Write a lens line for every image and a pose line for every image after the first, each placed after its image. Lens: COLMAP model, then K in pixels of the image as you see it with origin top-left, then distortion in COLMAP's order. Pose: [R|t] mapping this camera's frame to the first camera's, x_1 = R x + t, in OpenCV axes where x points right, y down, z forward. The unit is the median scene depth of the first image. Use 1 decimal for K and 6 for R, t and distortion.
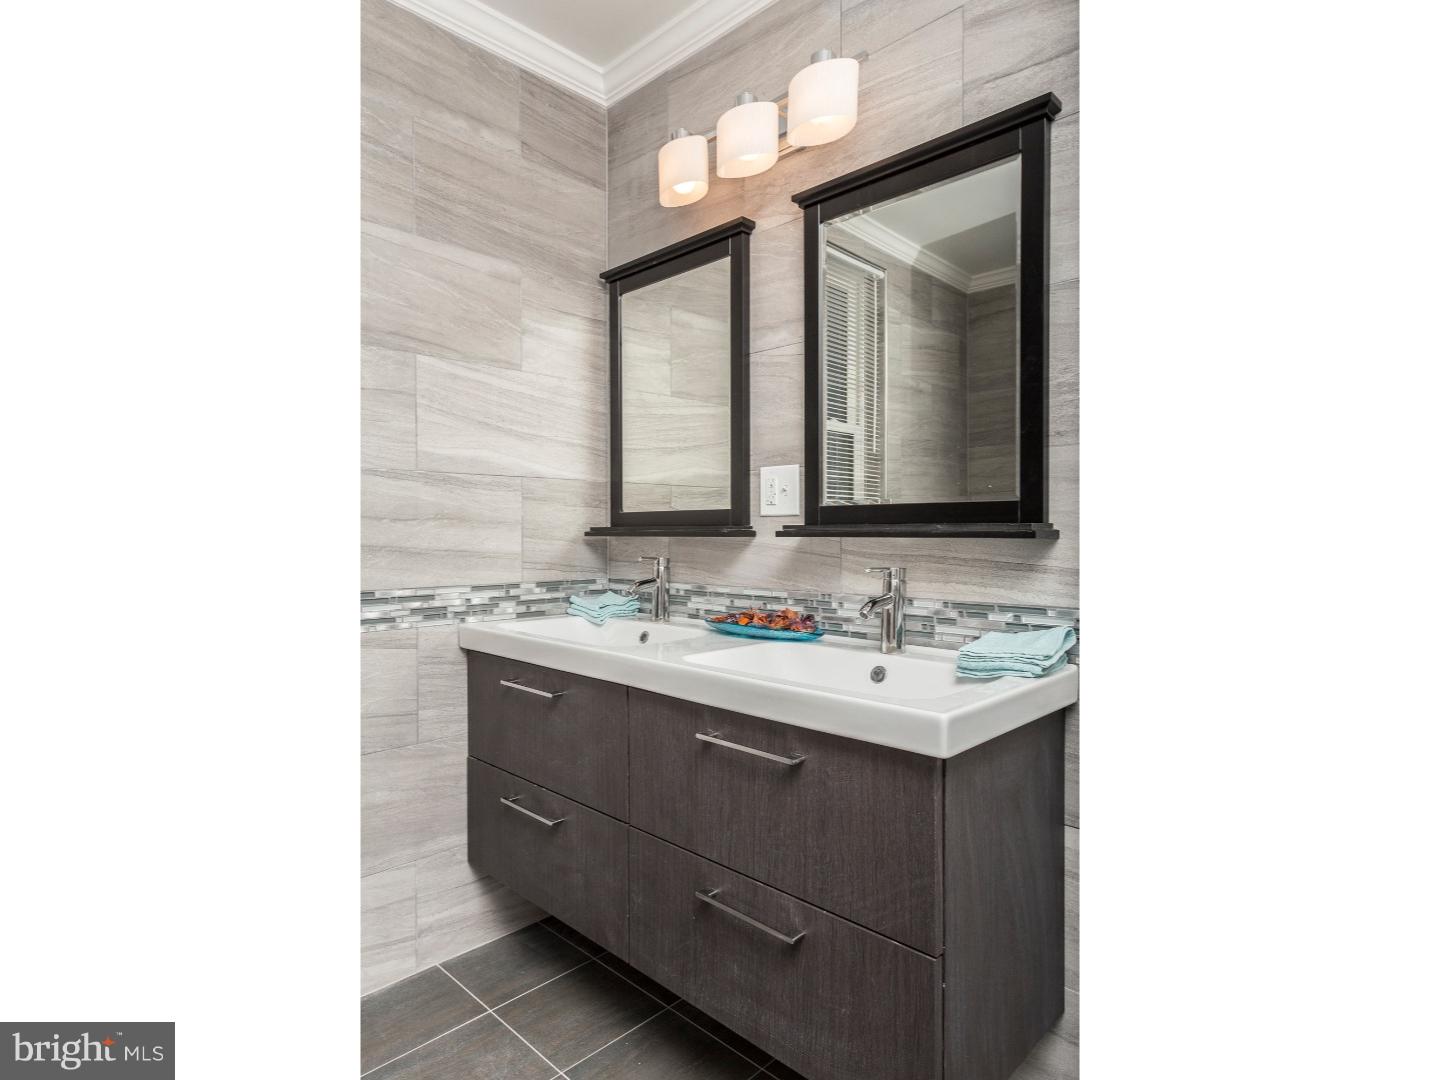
lens RADIAL K [[756.0, 0, 720.9], [0, 756.0, 540.8], [0, 0, 1]] dist [0.018384, -0.001107]
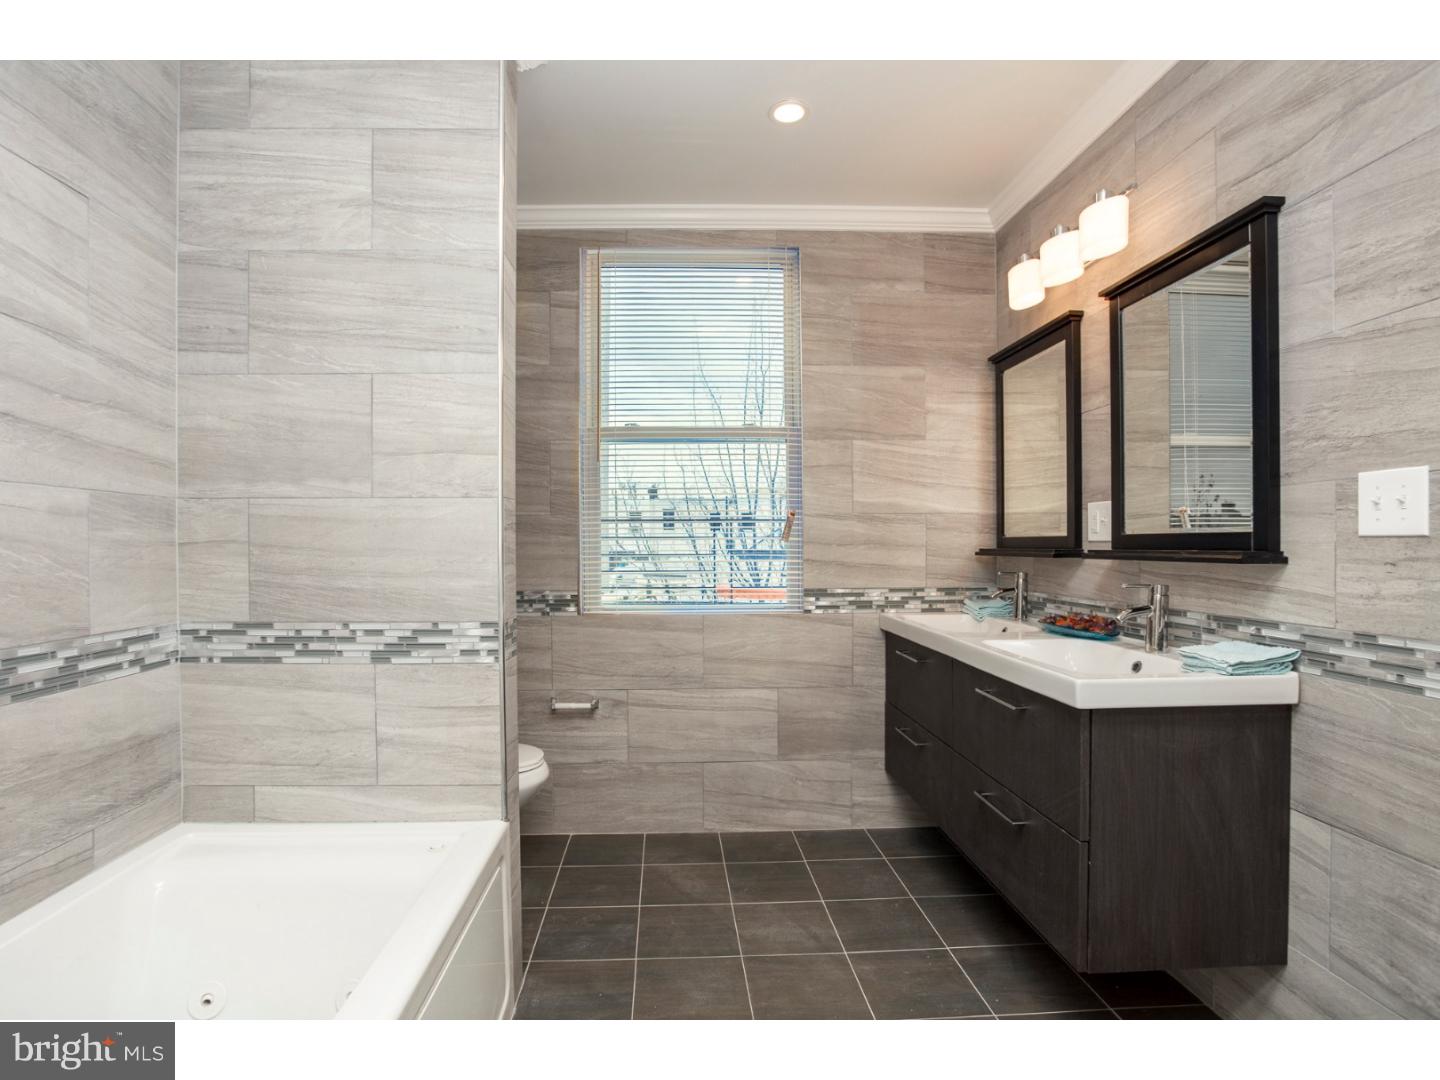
lens RADIAL K [[937.1, 0, 718.8], [0, 937.1, 541.8], [0, 0, 1]] dist [-0.024413, 0.003980]
pose [[0.720429, 0.001182, -0.693528, 0.716474], [-0.003437, 0.999992, -0.001866, -0.028312], [0.693520, 0.003728, 0.720427, -0.571569]]
